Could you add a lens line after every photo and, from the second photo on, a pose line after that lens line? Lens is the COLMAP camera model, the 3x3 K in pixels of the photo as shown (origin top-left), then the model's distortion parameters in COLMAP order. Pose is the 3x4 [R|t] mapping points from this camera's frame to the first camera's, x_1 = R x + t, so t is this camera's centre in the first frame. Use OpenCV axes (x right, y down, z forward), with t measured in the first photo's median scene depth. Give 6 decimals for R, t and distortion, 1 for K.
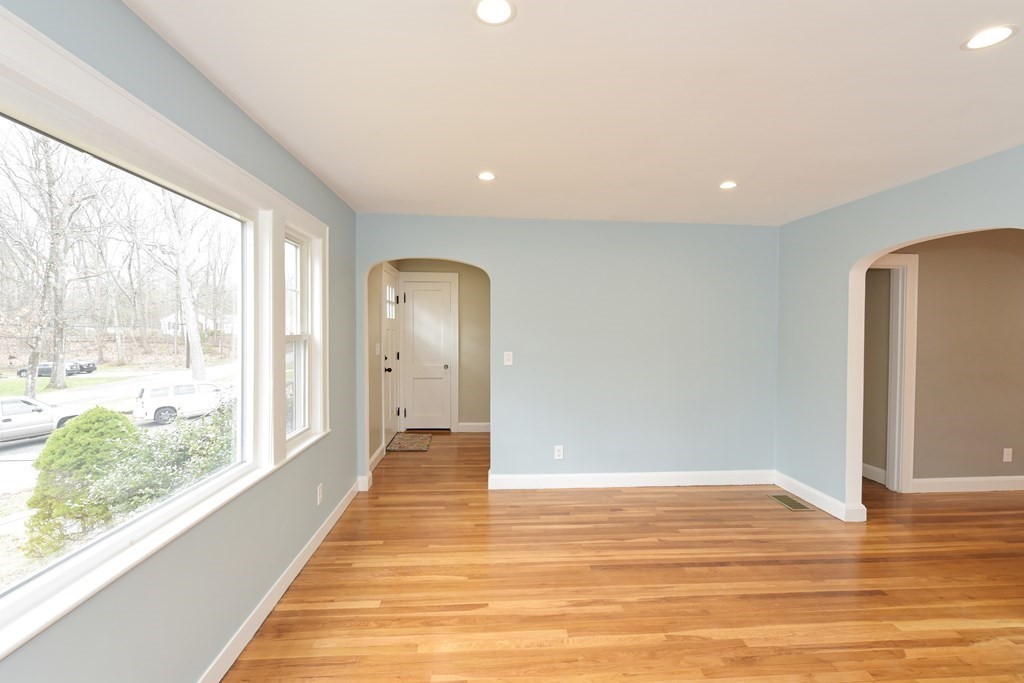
lens RADIAL K [[441.5, 0, 506.9], [0, 441.5, 338.8], [0, 0, 1]] dist [0.001971, 0.001044]
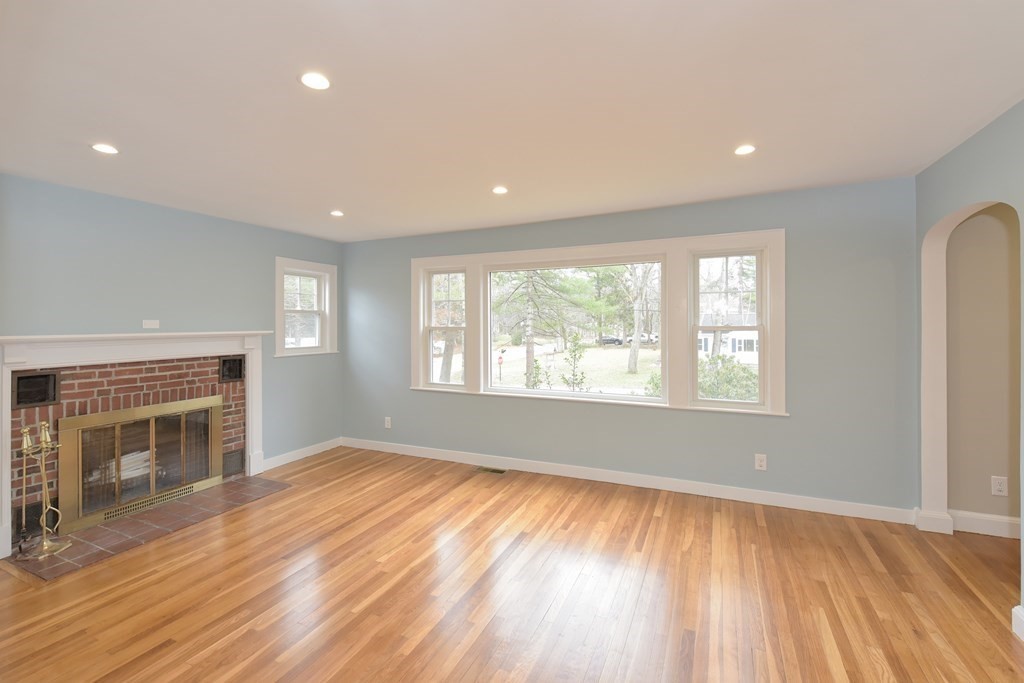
lens RADIAL K [[441.5, 0, 527.2], [0, 441.5, 319.3], [0, 0, 1]] dist [0.001971, 0.001044]
pose [[-0.456537, -0.002154, -0.889702, 1.028756], [0.000698, 0.999996, -0.002779, -0.031015], [0.889704, -0.001890, -0.456534, 1.114975]]
